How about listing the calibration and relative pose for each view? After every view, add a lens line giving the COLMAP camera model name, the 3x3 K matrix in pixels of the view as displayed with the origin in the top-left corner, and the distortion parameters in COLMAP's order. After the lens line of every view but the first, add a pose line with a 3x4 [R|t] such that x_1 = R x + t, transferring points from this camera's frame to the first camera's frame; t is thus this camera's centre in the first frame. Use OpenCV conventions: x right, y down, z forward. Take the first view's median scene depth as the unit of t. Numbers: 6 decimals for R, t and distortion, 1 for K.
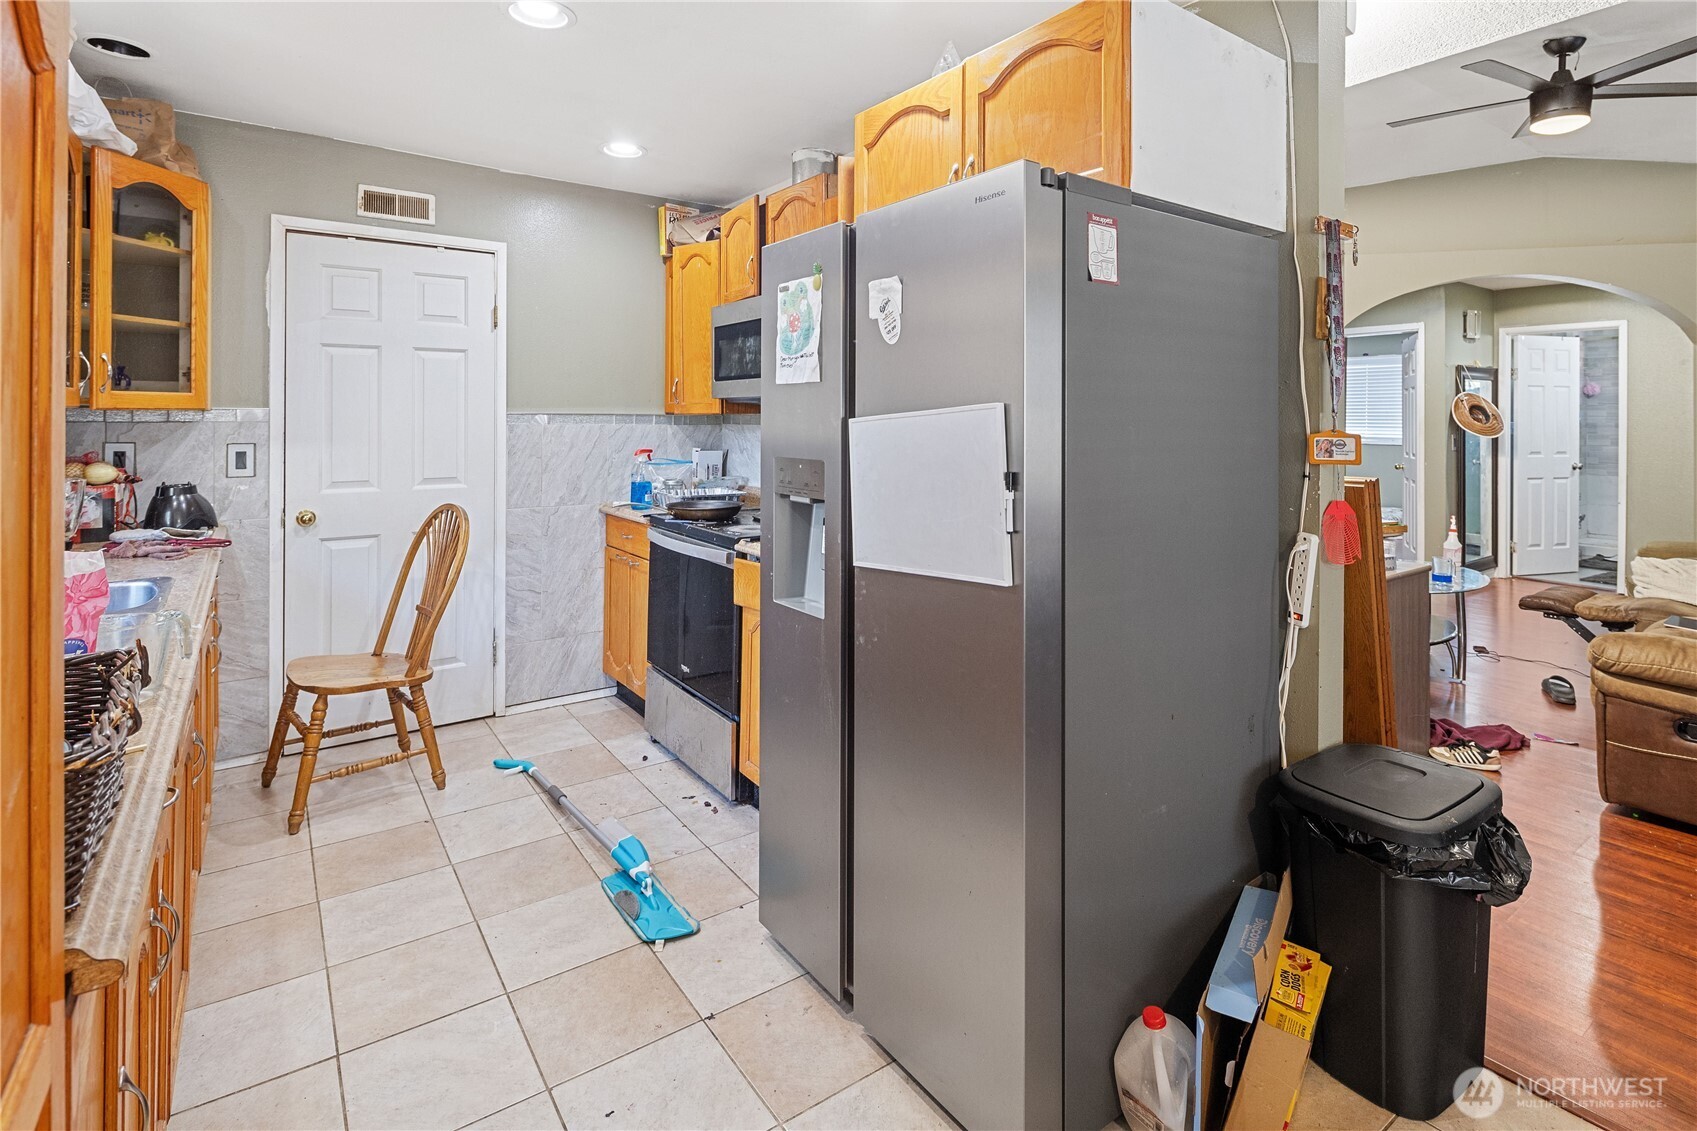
lens RADIAL K [[833.3, 0, 855.4], [0, 833.3, 423.1], [0, 0, 1]] dist [-0.001171, -0.000378]
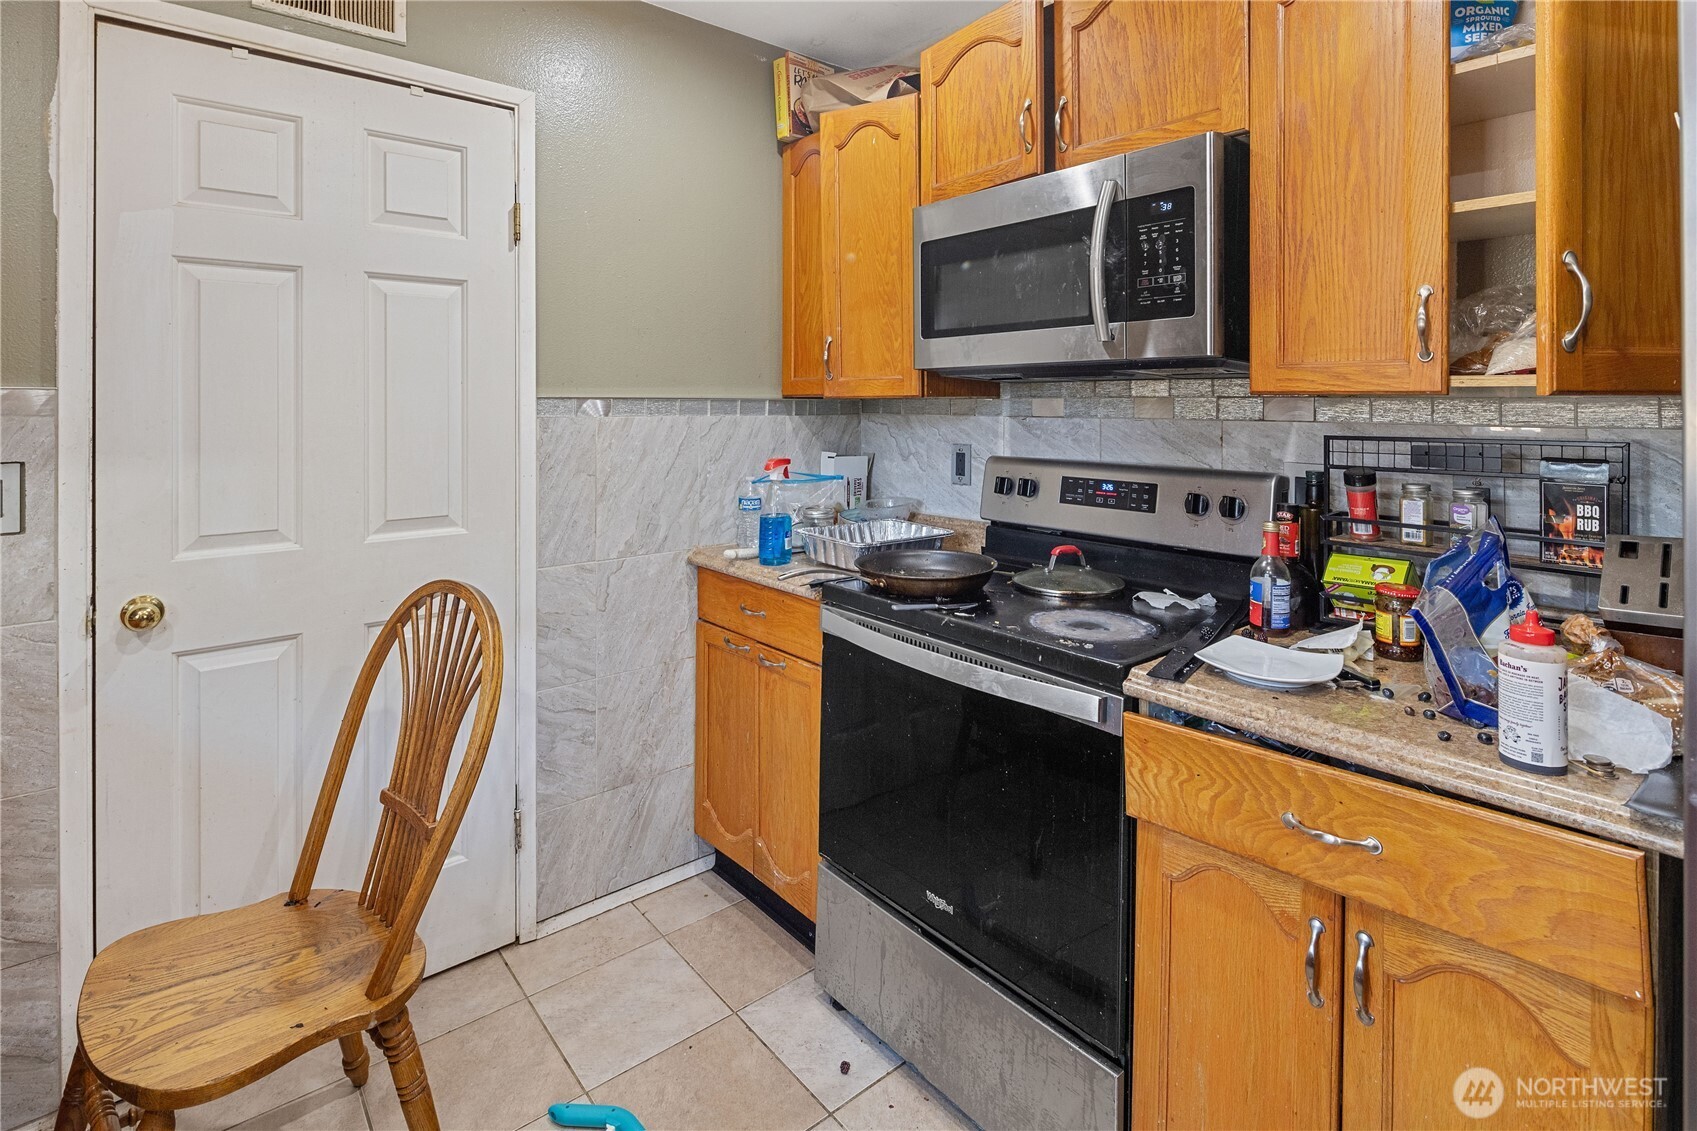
lens RADIAL K [[833.3, 0, 852.3], [0, 833.3, 409.7], [0, 0, 1]] dist [-0.001171, -0.000378]
pose [[0.997234, -0.004787, 0.074177, -0.248750], [0.004811, 0.999988, -0.000140, -0.002204], [-0.074175, 0.000497, 0.997245, 0.427193]]
